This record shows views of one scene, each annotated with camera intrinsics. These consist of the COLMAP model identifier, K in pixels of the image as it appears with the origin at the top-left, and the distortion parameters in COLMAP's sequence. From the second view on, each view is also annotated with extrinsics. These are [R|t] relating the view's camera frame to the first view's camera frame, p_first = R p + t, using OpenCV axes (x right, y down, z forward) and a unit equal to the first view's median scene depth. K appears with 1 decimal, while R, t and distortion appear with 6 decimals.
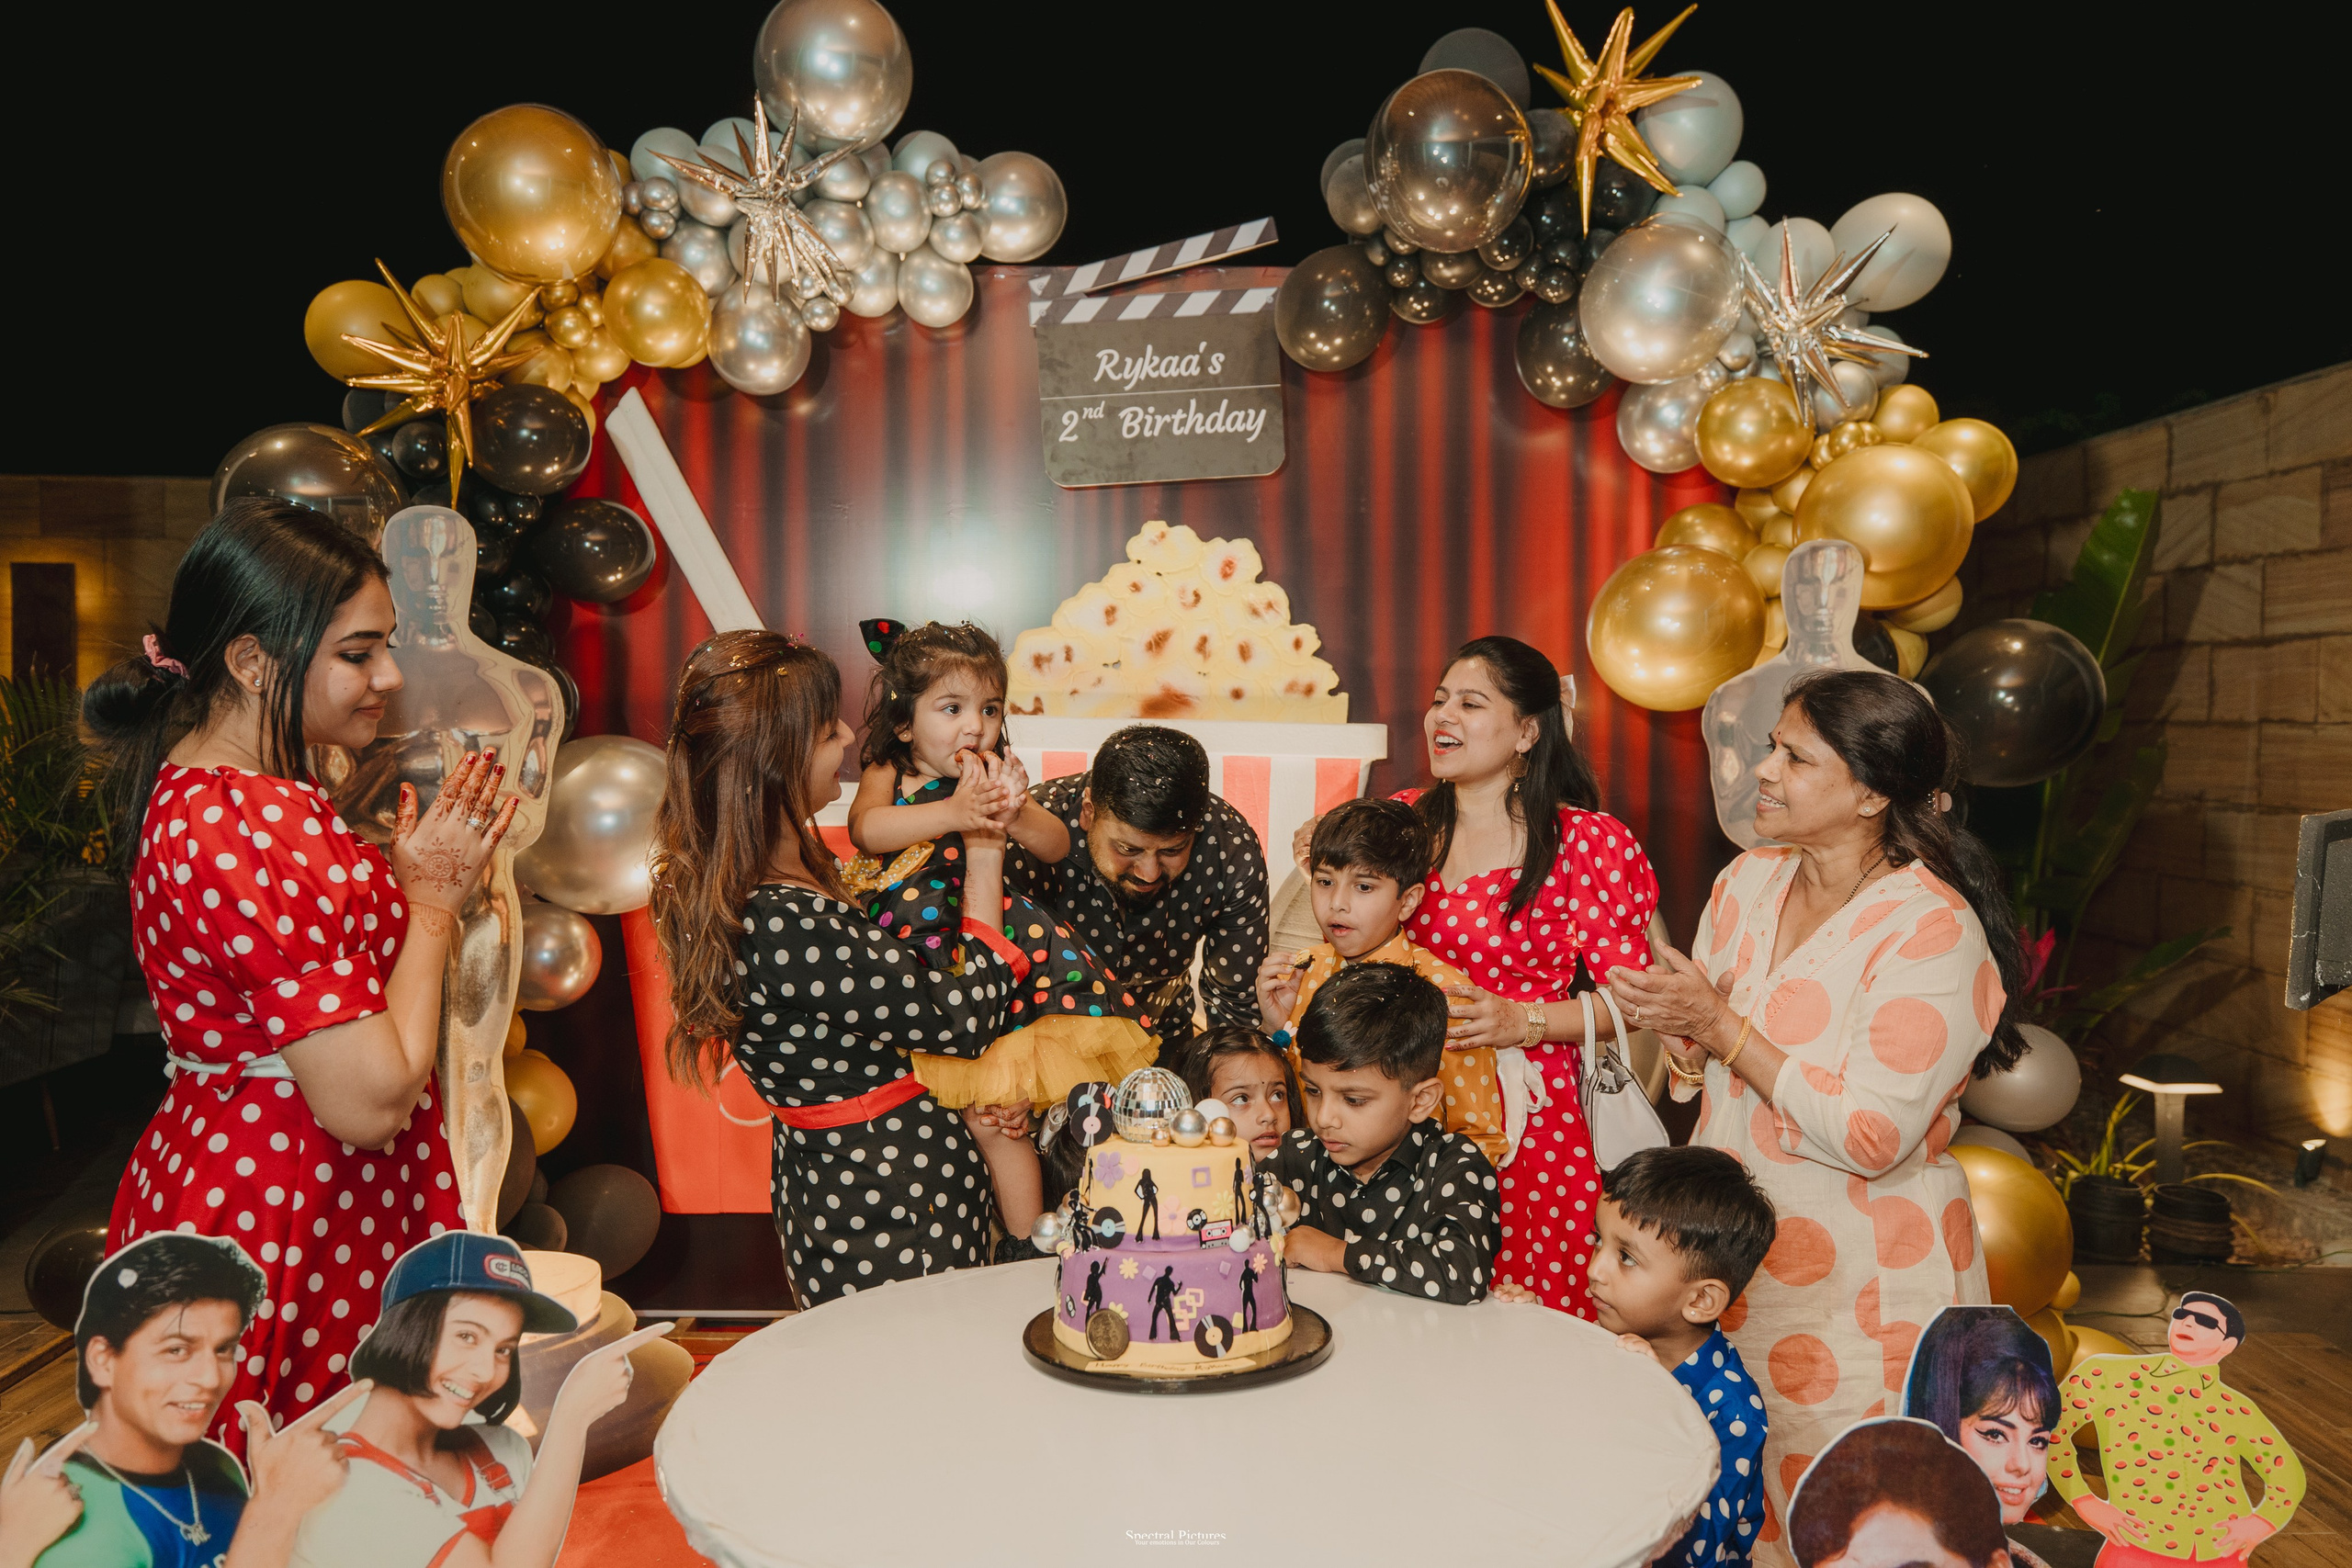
lens RADIAL K [[1742.0, 0, 1174.4], [0, 1742.0, 783.3], [0, 0, 1]] dist [0.008489, 0.005911]
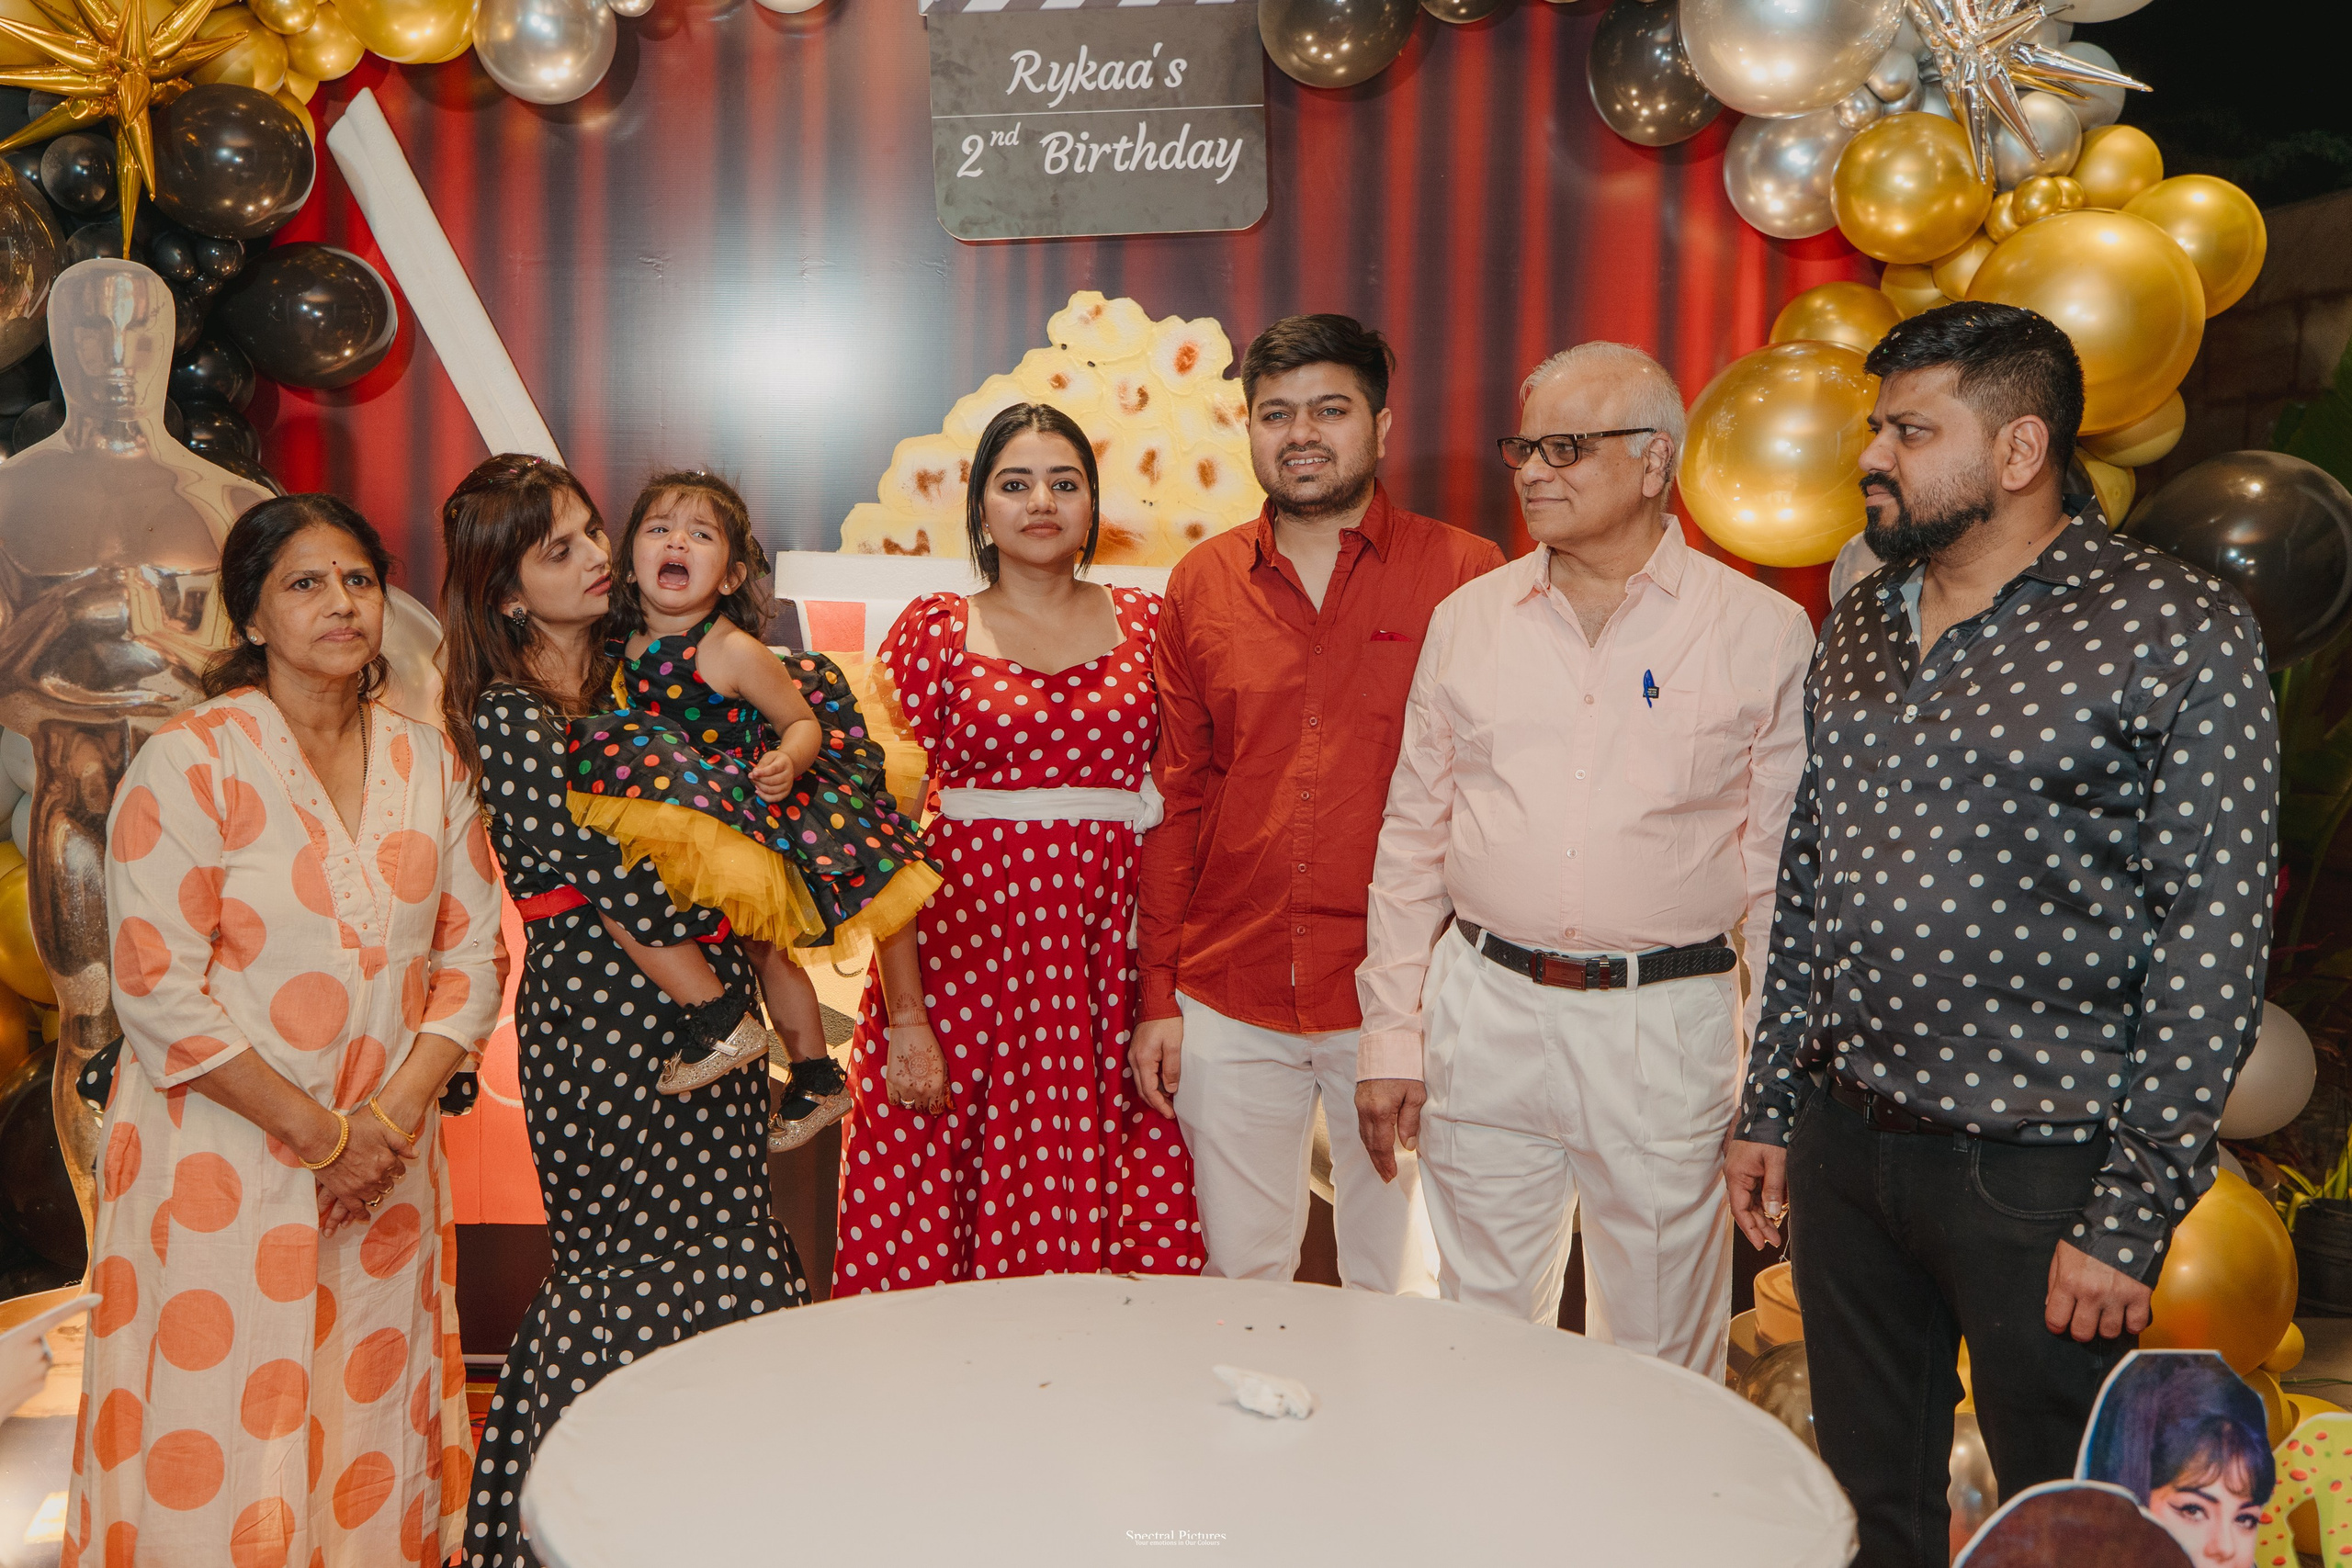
lens RADIAL K [[2502.2, 0, 1090.7], [0, 2502.2, 741.1], [0, 0, 1]] dist [0.014590, 0.000000]
pose [[0.999675, 0.017443, 0.018594, -0.027260], [-0.018234, 0.998897, 0.043259, -0.008394], [-0.017819, -0.043584, 0.998891, -0.054075]]
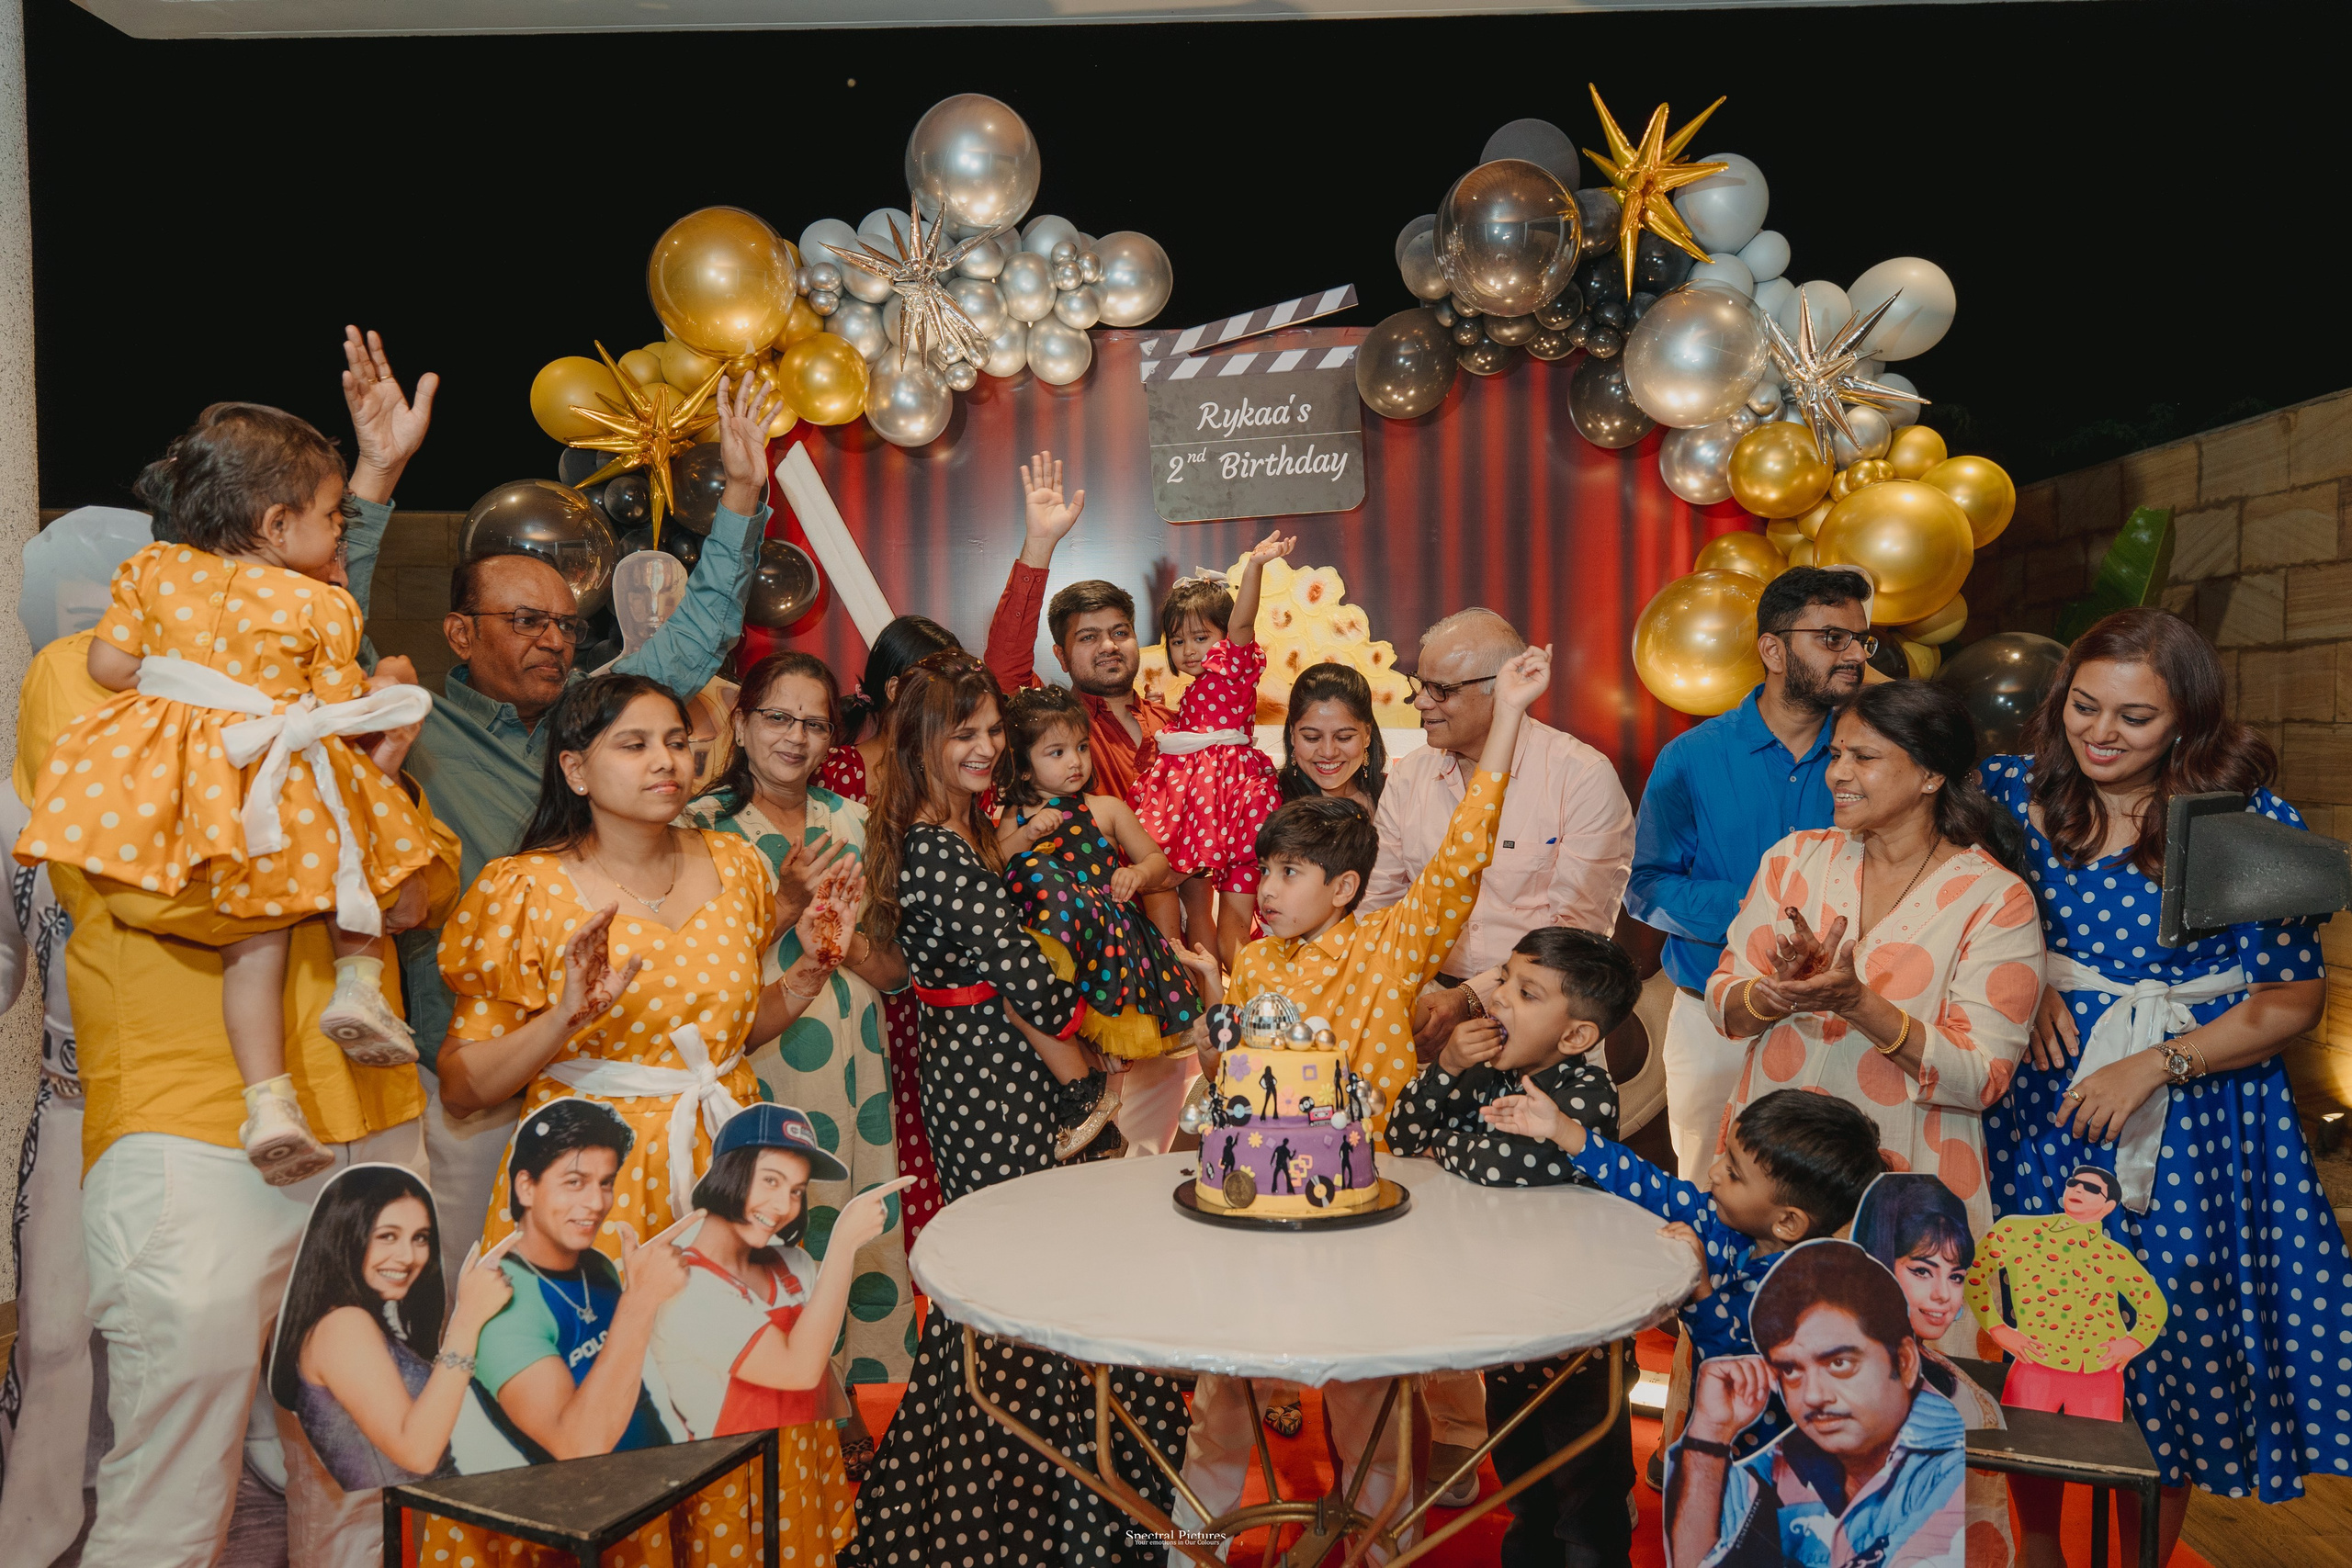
lens RADIAL K [[1717.7, 0, 1170.7], [0, 1717.7, 781.9], [0, 0, 1]] dist [0.009116, -0.003875]
pose [[0.998895, -0.004101, -0.046815, -0.012245], [0.003918, 0.999984, -0.004007, 0.004960], [0.046830, 0.003819, 0.998896, -0.134099]]
